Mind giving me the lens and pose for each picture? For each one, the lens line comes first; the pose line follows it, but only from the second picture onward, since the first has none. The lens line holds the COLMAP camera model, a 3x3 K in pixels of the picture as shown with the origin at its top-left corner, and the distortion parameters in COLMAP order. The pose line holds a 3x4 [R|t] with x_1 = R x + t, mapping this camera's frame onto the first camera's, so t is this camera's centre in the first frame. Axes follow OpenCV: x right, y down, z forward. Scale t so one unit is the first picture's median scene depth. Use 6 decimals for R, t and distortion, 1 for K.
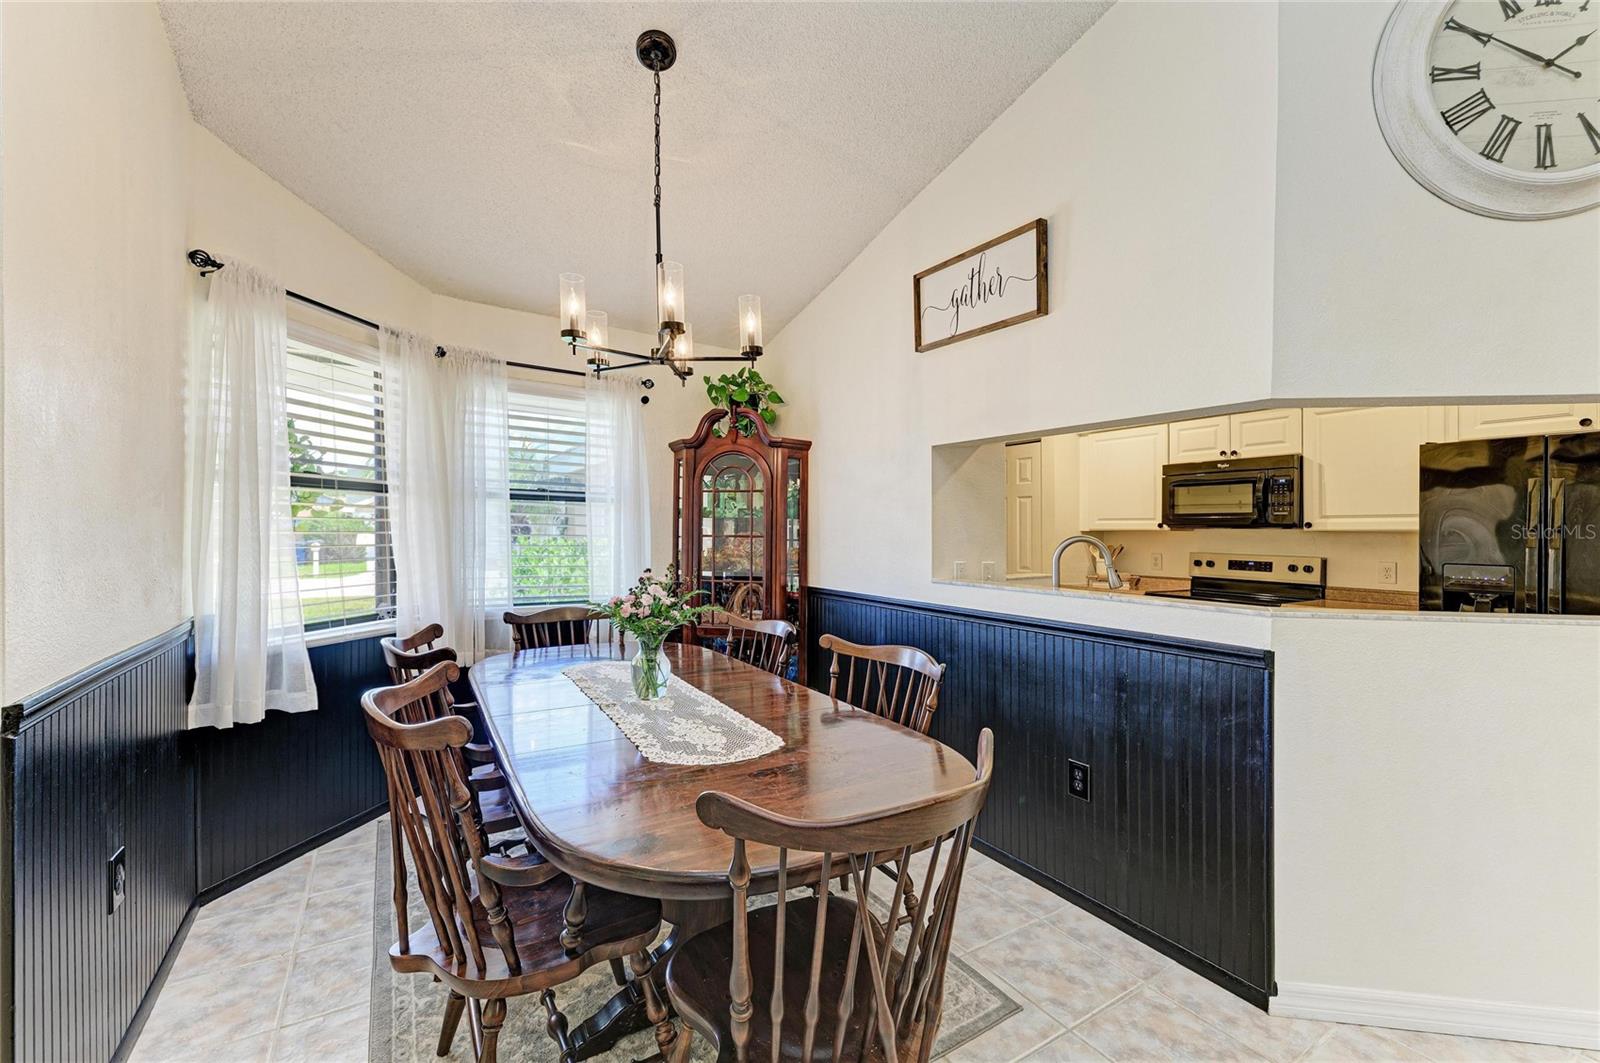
lens RADIAL K [[633.1, 0, 789.4], [0, 633.1, 530.8], [0, 0, 1]] dist [0.015003, -0.004096]
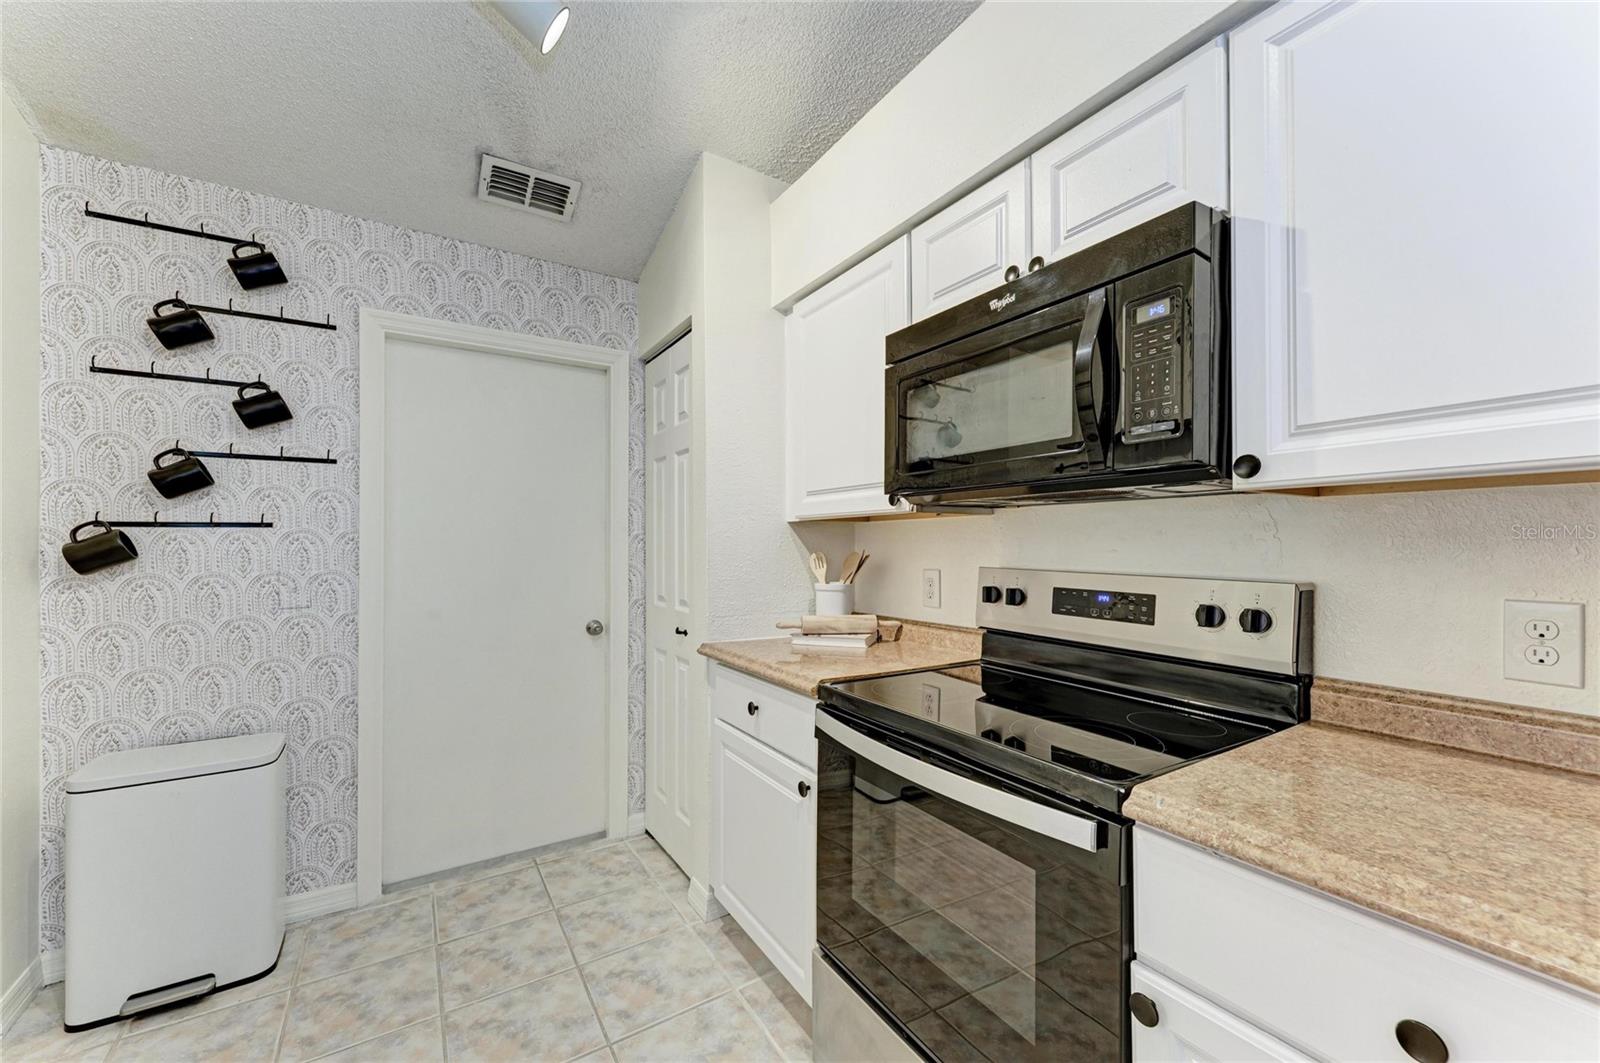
lens RADIAL K [[633.1, 0, 819.6], [0, 633.1, 541.7], [0, 0, 1]] dist [0.015003, -0.004096]
pose [[0.998470, -0.015133, 0.053186, 0.634580], [0.015072, 0.999885, 0.001551, 0.020099], [-0.053204, -0.000747, 0.998583, 0.761481]]
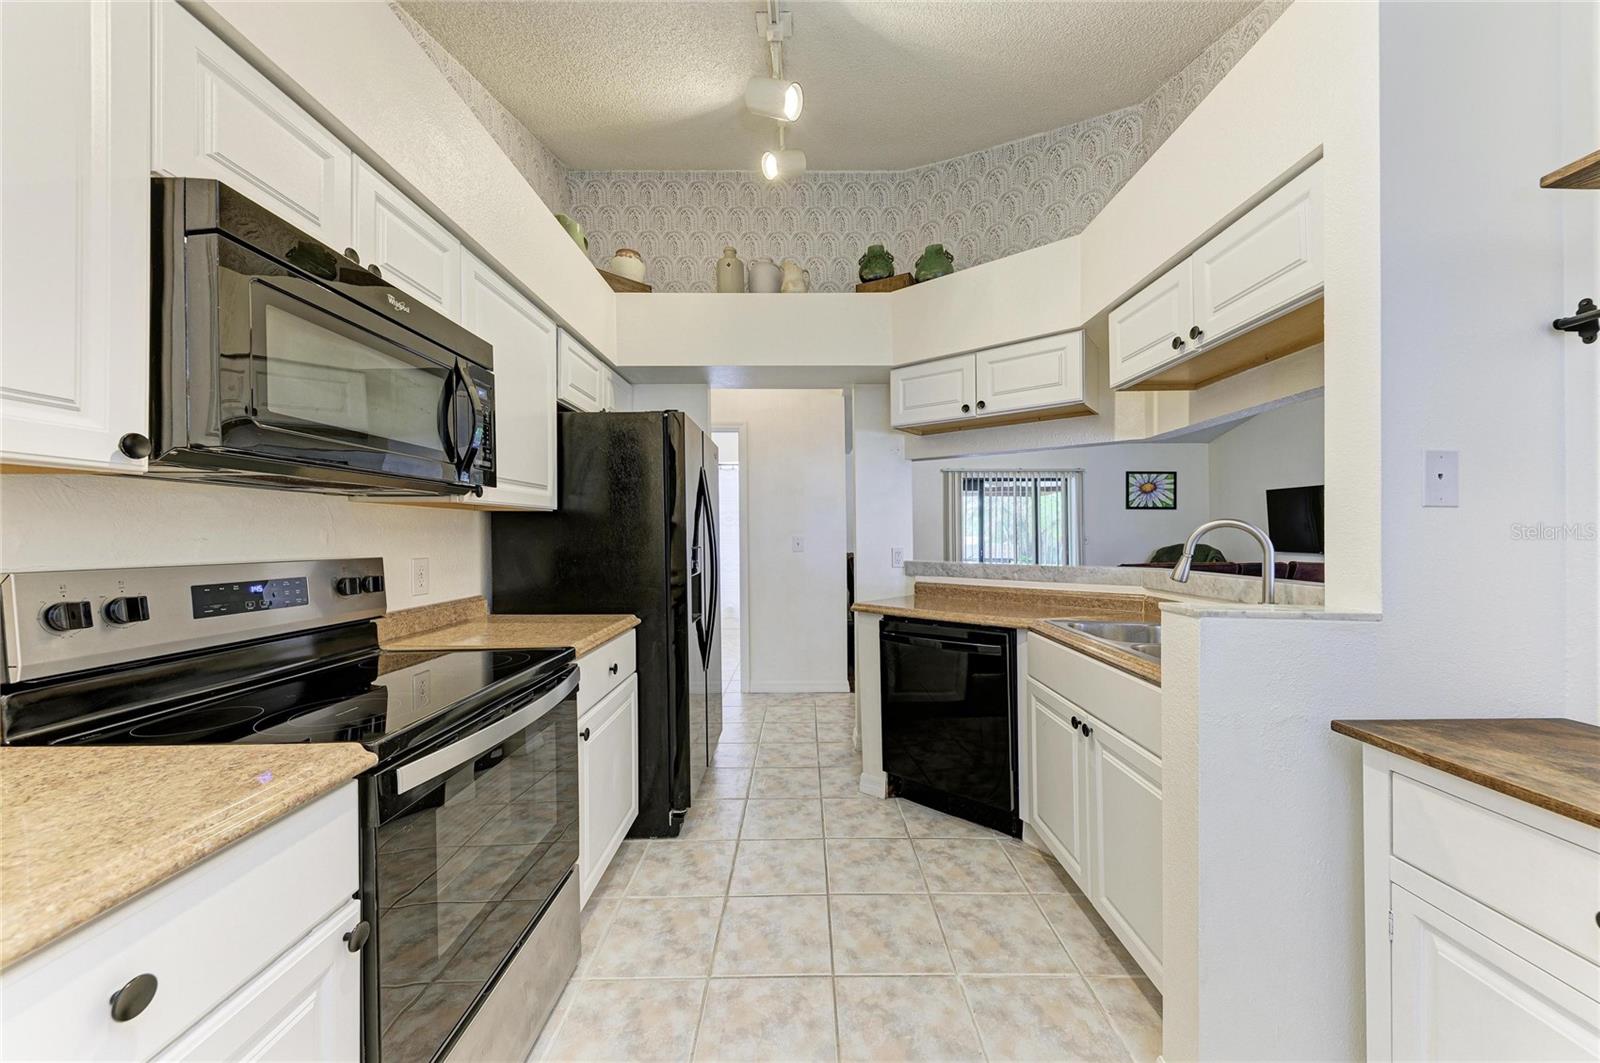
lens RADIAL K [[548.7, 0, 795.7], [0, 548.7, 530.6], [0, 0, 1]] dist [0.013044, -0.000047]
pose [[-0.859781, -0.006700, 0.510619, 0.382260], [-0.007809, 0.999970, -0.000028, 0.021474], [-0.510603, -0.004012, -0.859807, 1.275962]]
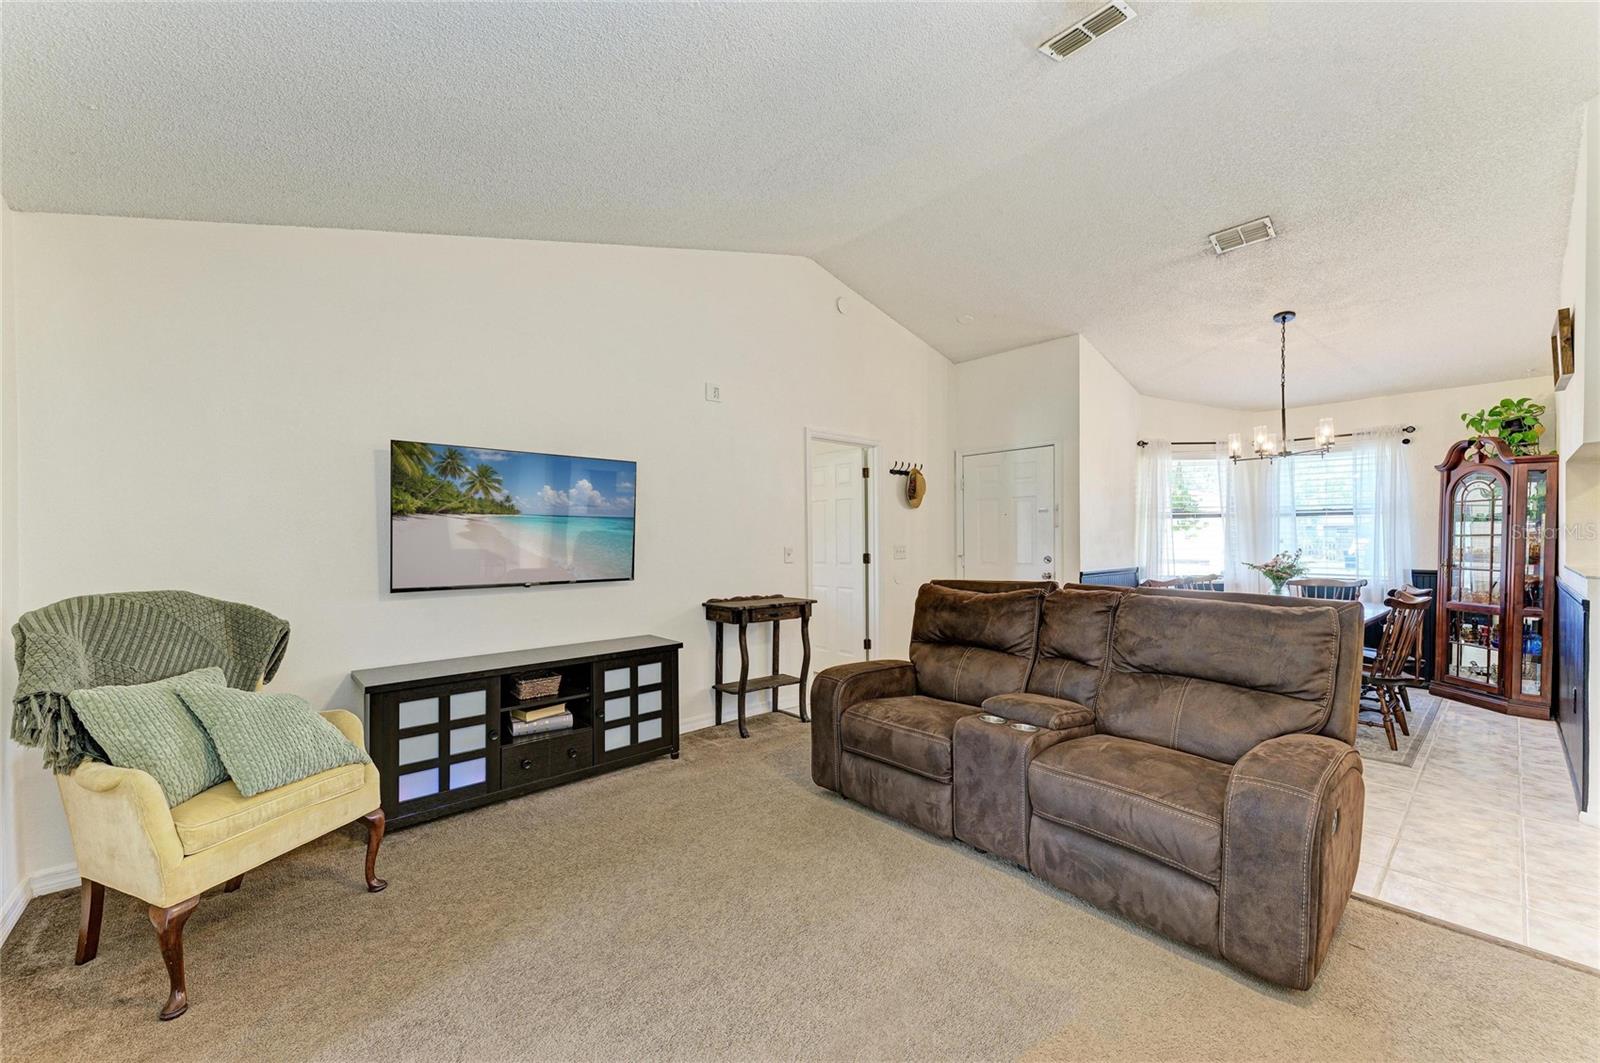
lens RADIAL K [[633.1, 0, 801.7], [0, 633.1, 543.5], [0, 0, 1]] dist [0.015003, -0.004096]
pose [[0.182649, -0.006563, -0.983156, 0.954035], [0.011491, 0.999924, -0.004540, 0.014463], [0.983111, -0.010469, 0.182710, -0.609674]]
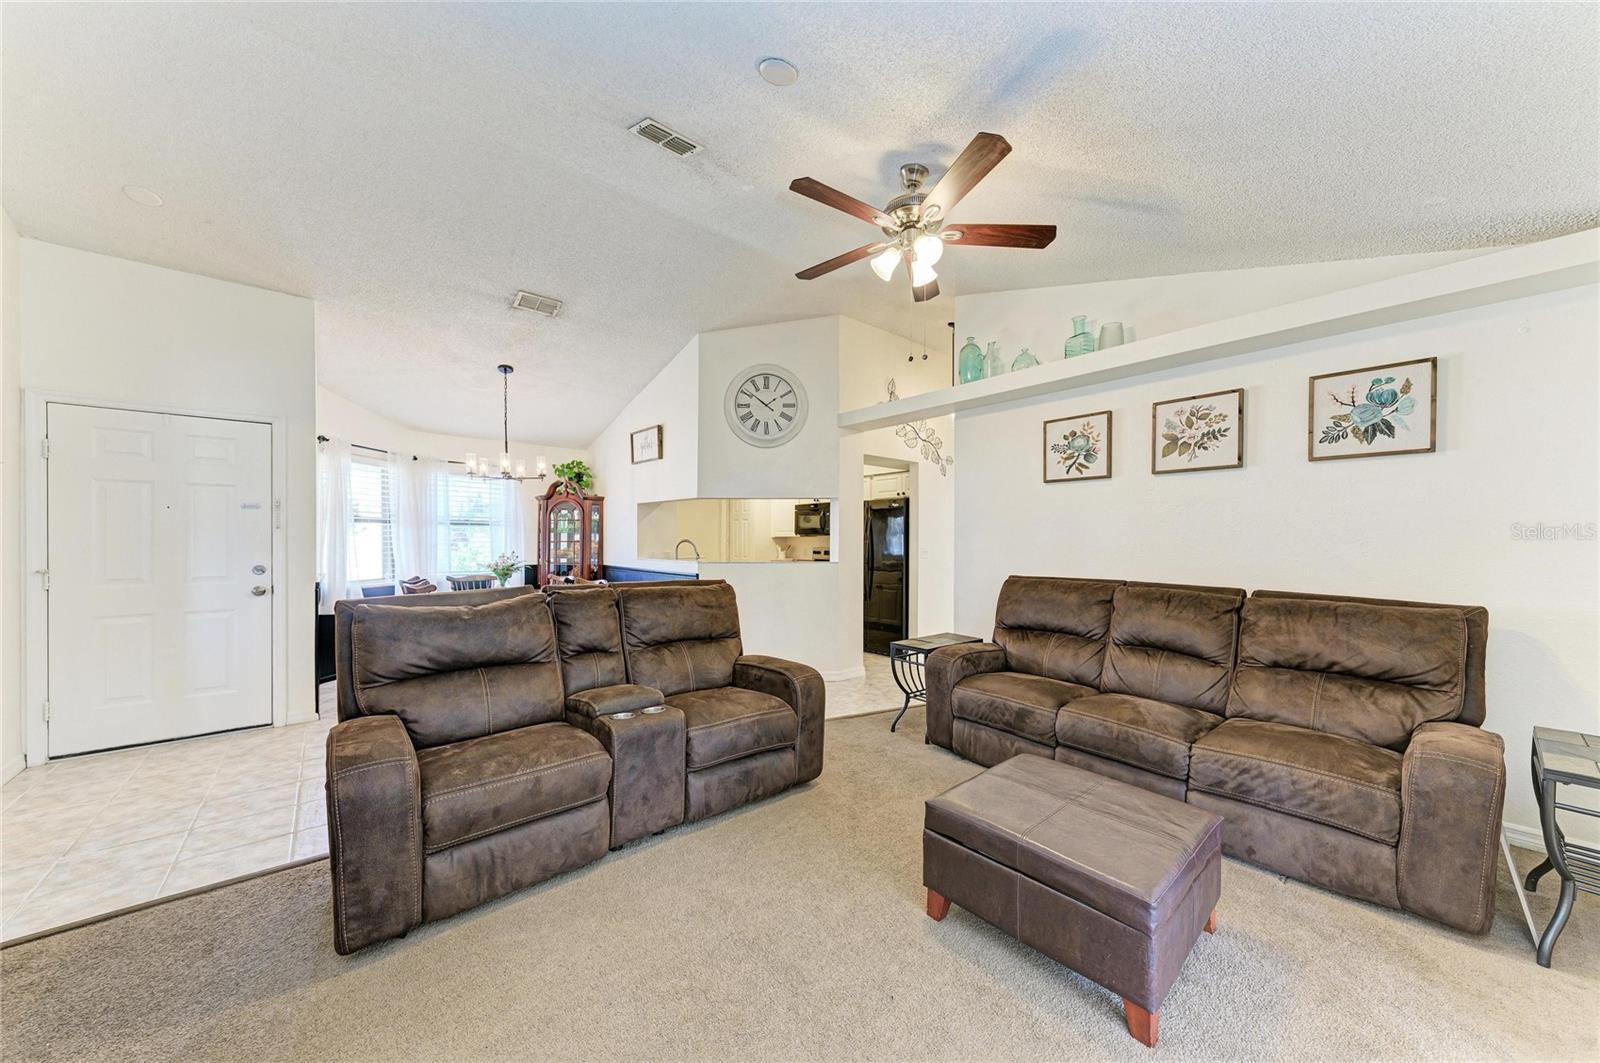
lens RADIAL K [[548.7, 0, 807.1], [0, 548.7, 542.8], [0, 0, 1]] dist [0.013044, -0.000047]
pose [[0.988486, -0.010742, 0.150928, 0.428587], [0.009509, 0.999915, 0.008890, 0.003782], [-0.151011, -0.007352, 0.988505, -0.931075]]
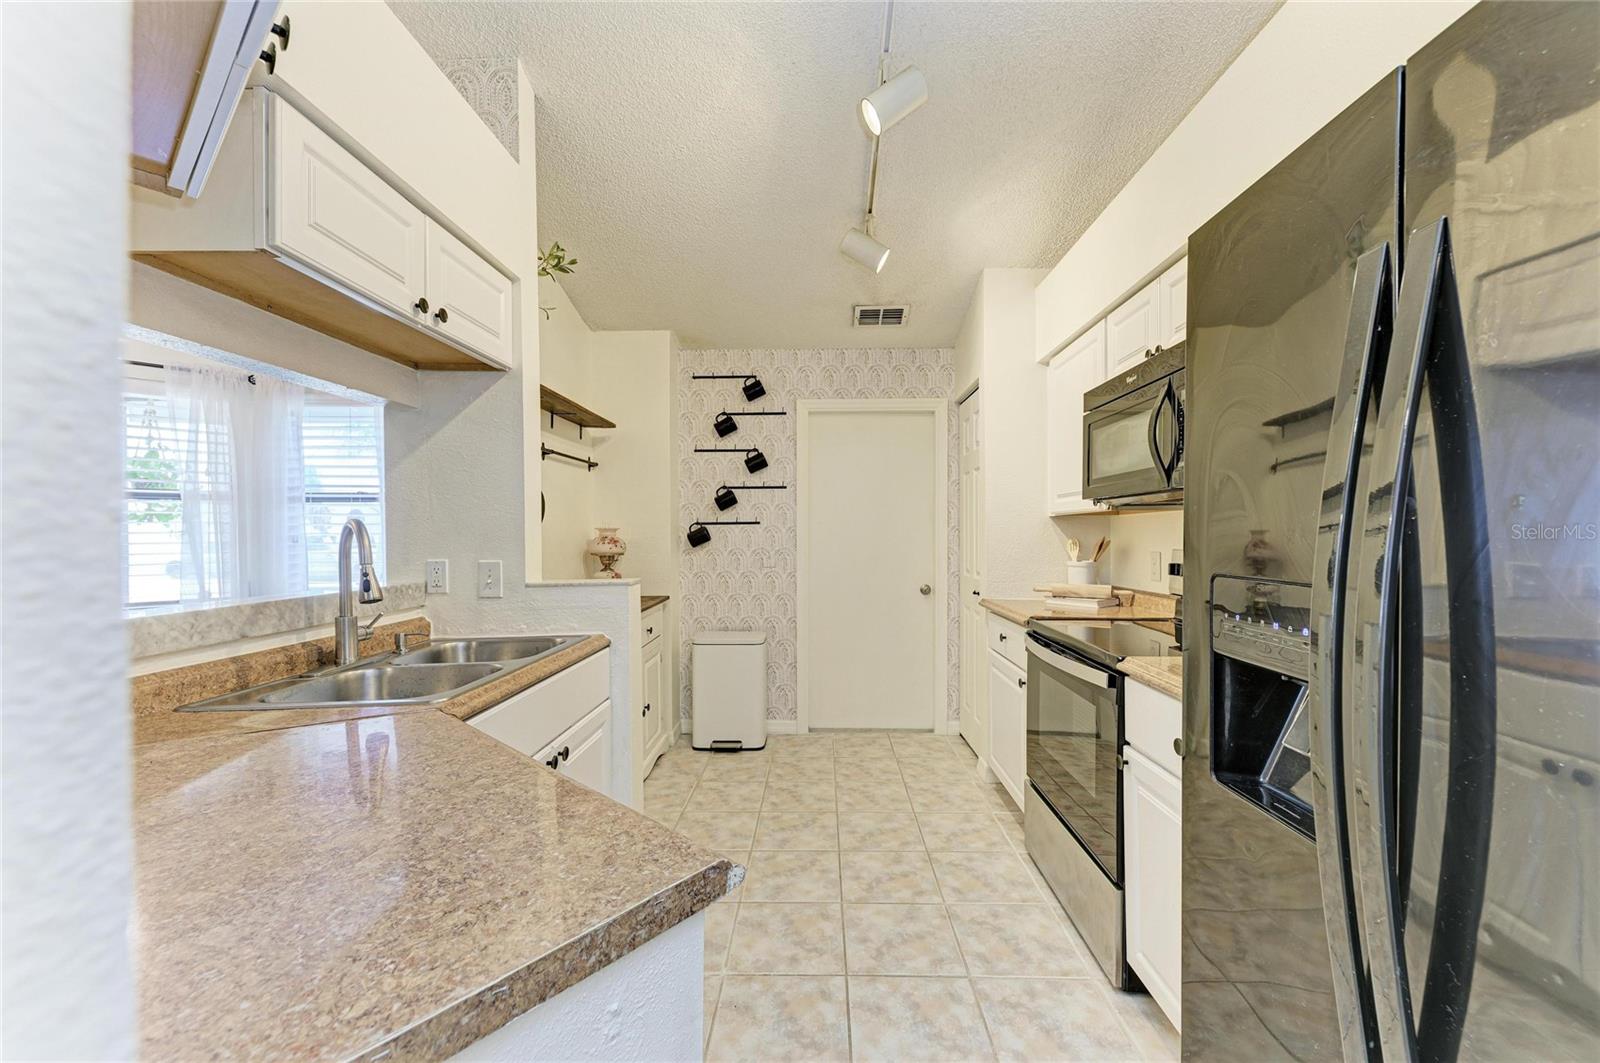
lens RADIAL K [[633.1, 0, 793.4], [0, 633.1, 536.5], [0, 0, 1]] dist [0.015003, -0.004096]
pose [[0.842215, -0.013628, -0.538970, 0.811293], [0.017100, 0.999853, 0.001440, 0.021421], [0.538871, -0.010429, 0.842324, 0.469682]]
